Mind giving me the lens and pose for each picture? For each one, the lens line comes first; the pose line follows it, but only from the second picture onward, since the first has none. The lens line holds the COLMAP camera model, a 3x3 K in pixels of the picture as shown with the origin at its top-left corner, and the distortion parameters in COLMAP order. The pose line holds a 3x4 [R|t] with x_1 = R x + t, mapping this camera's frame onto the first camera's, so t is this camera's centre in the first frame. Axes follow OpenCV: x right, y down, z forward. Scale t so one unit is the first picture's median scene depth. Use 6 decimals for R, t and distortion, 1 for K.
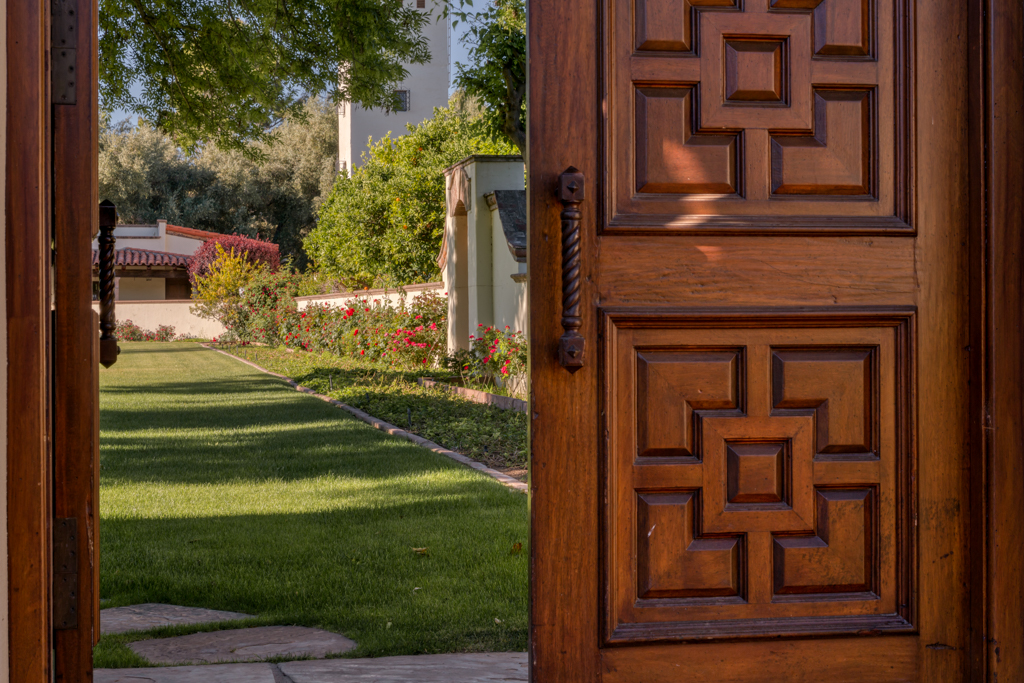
lens RADIAL K [[1889.8, 0, 511.0], [0, 1889.8, 340.8], [0, 0, 1]] dist [0.018129, 0.000000]
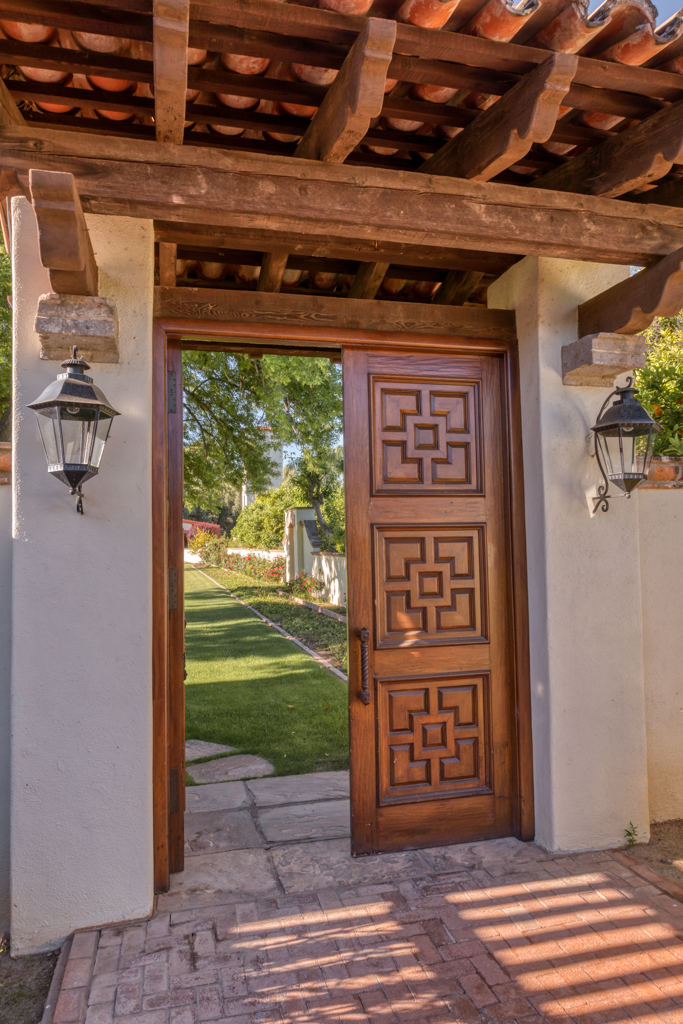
lens RADIAL K [[689.0, 0, 343.7], [0, 689.0, 512.1], [0, 0, 1]] dist [0.002966, 0.000648]
pose [[0.998052, -0.010085, 0.061564, -0.053043], [0.012790, 0.998962, -0.043716, -0.203158], [-0.061060, 0.044418, 0.997145, 0.021862]]
